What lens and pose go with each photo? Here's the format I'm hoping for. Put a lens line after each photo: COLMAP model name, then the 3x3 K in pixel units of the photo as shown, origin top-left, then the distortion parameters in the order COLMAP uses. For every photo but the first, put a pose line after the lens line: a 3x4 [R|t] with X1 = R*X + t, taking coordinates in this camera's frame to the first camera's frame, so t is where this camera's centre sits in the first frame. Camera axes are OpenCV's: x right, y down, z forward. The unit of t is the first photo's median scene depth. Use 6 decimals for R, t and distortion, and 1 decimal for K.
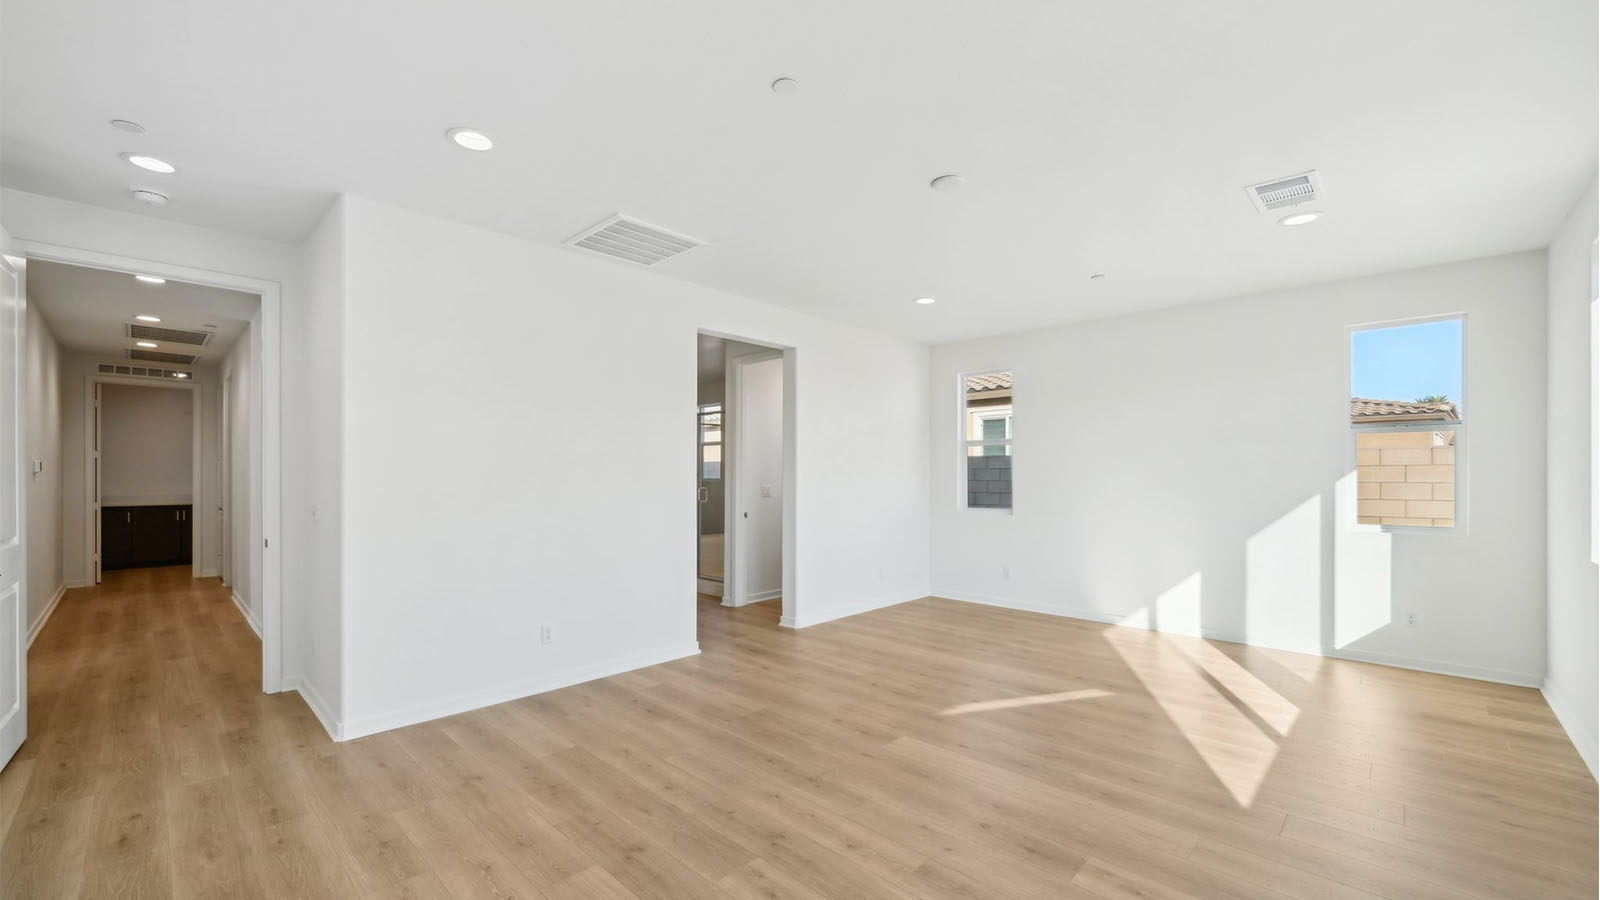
lens RADIAL K [[643.5, 0, 799.5], [0, 643.5, 464.0], [0, 0, 1]] dist [0.000844, 0.000293]
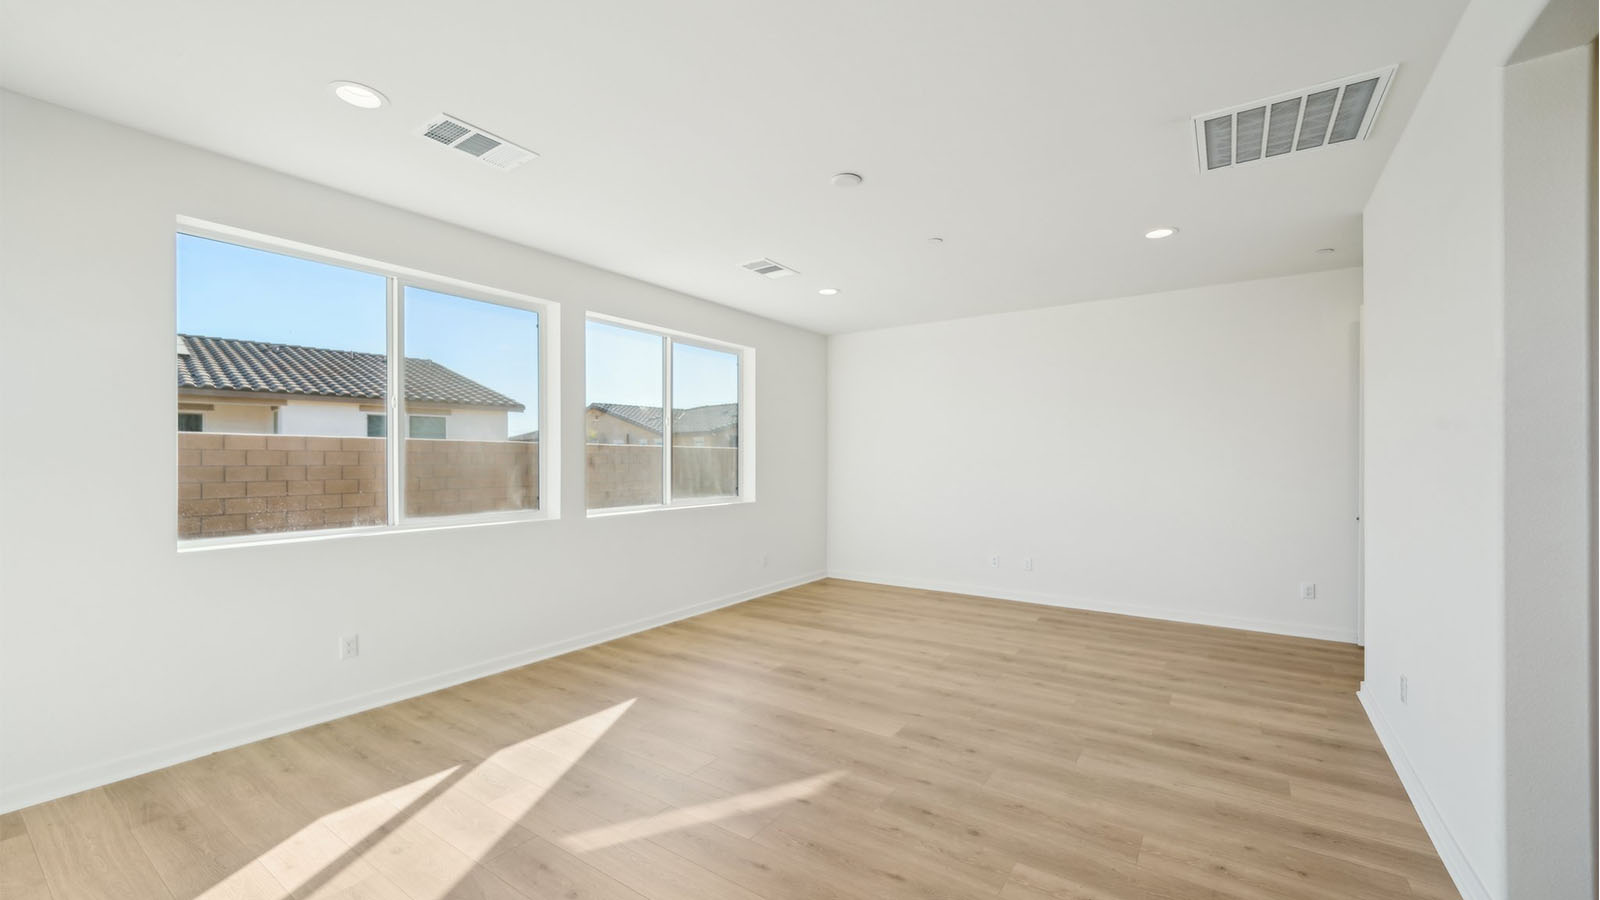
lens RADIAL K [[643.5, 0, 799.5], [0, 643.5, 464.0], [0, 0, 1]] dist [0.000844, 0.000293]
pose [[-0.986888, -0.003112, -0.161374, 0.468999], [-0.001359, 0.999939, -0.010972, 0.035389], [0.161398, -0.010609, -0.986832, 2.005430]]
